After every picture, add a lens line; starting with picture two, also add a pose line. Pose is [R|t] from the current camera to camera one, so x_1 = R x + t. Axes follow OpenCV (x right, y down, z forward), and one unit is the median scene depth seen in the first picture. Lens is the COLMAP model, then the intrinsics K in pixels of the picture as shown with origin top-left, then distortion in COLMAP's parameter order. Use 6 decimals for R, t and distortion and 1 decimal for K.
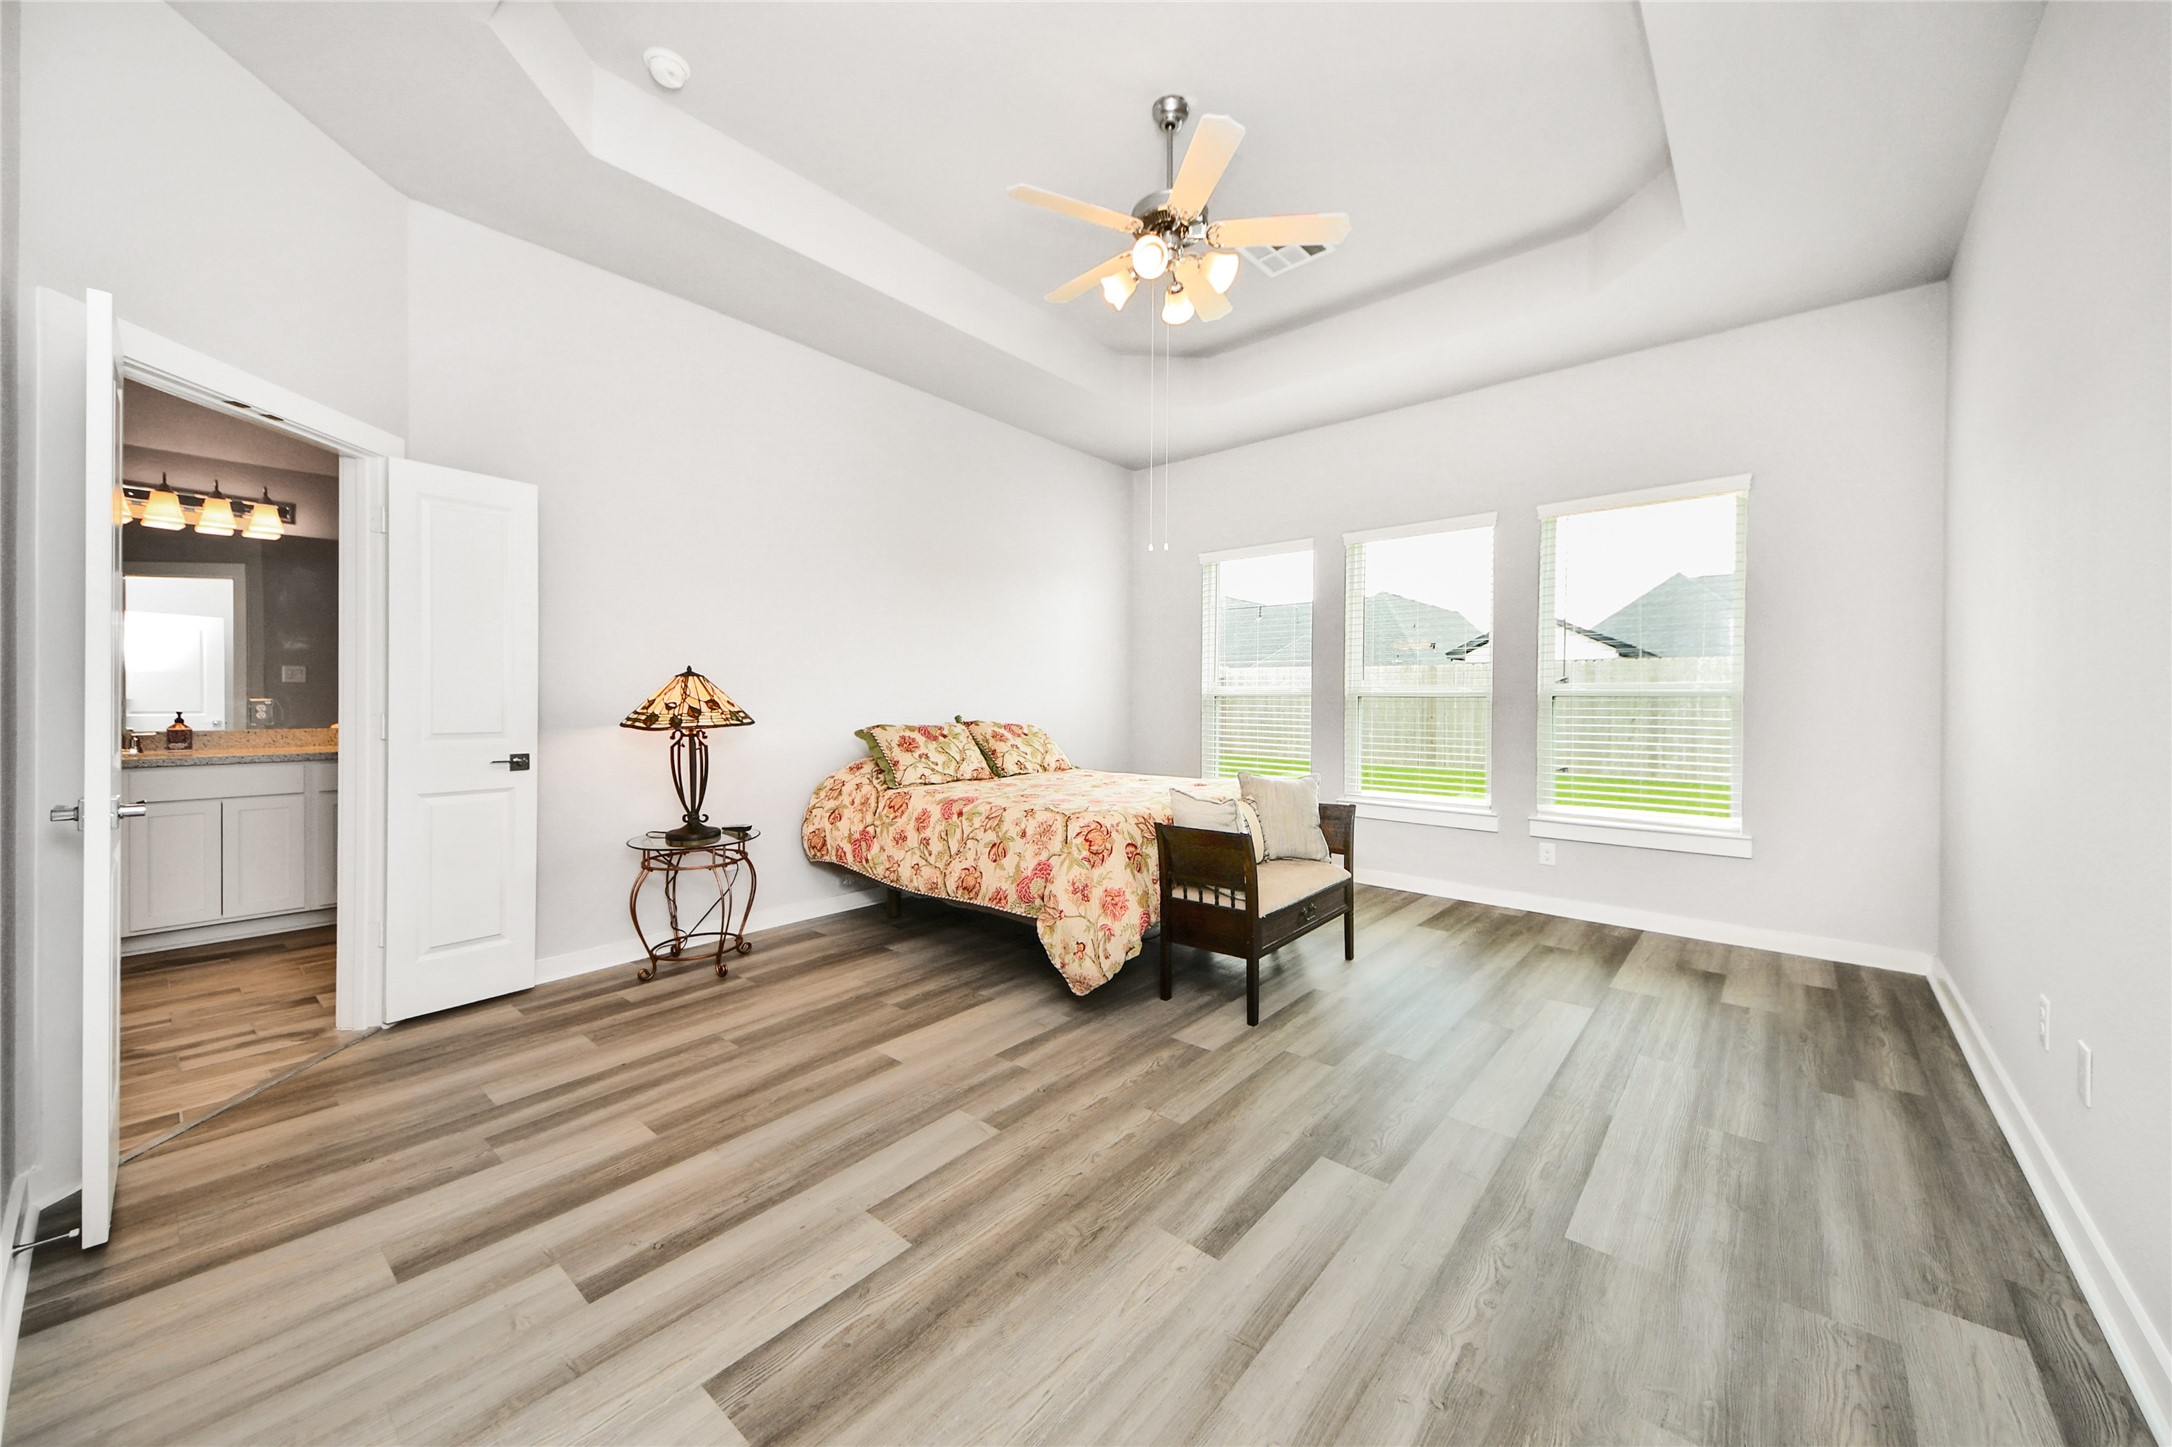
lens RADIAL K [[780.6, 0, 1102.5], [0, 780.6, 736.9], [0, 0, 1]] dist [0.038690, -0.022444]
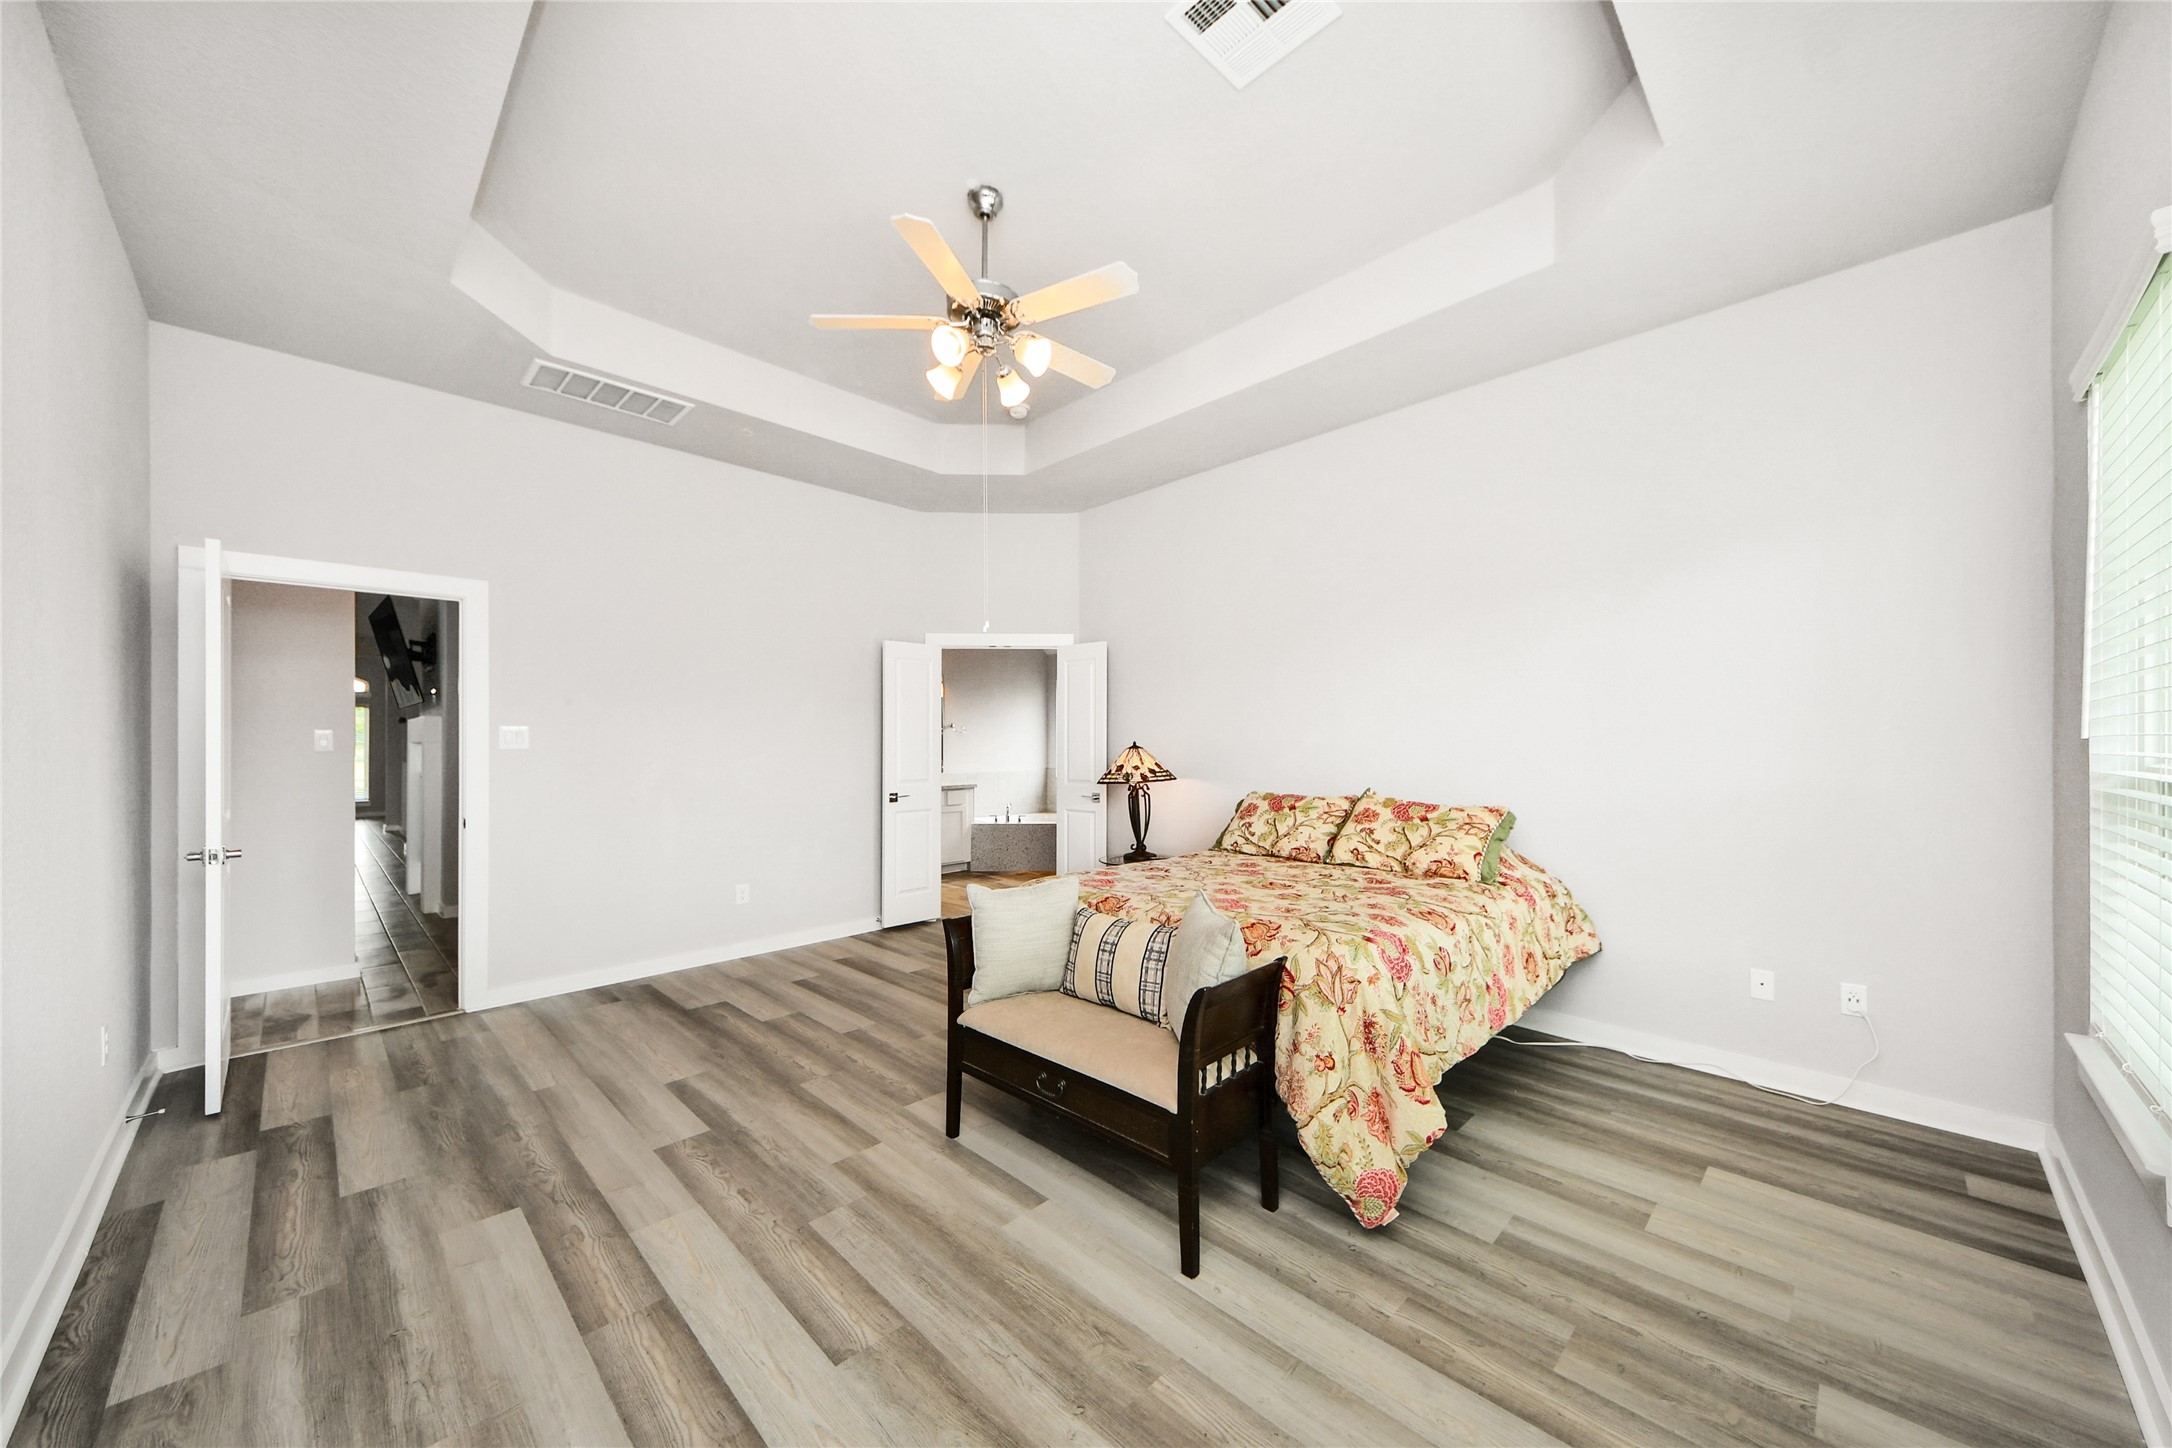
lens RADIAL K [[780.6, 0, 1102.5], [0, 780.6, 737.4], [0, 0, 1]] dist [0.038690, -0.022444]
pose [[-0.071265, -0.006459, -0.997436, 1.504504], [-0.054157, 0.998529, -0.002597, -0.143023], [0.995986, 0.053833, -0.071510, 1.665217]]
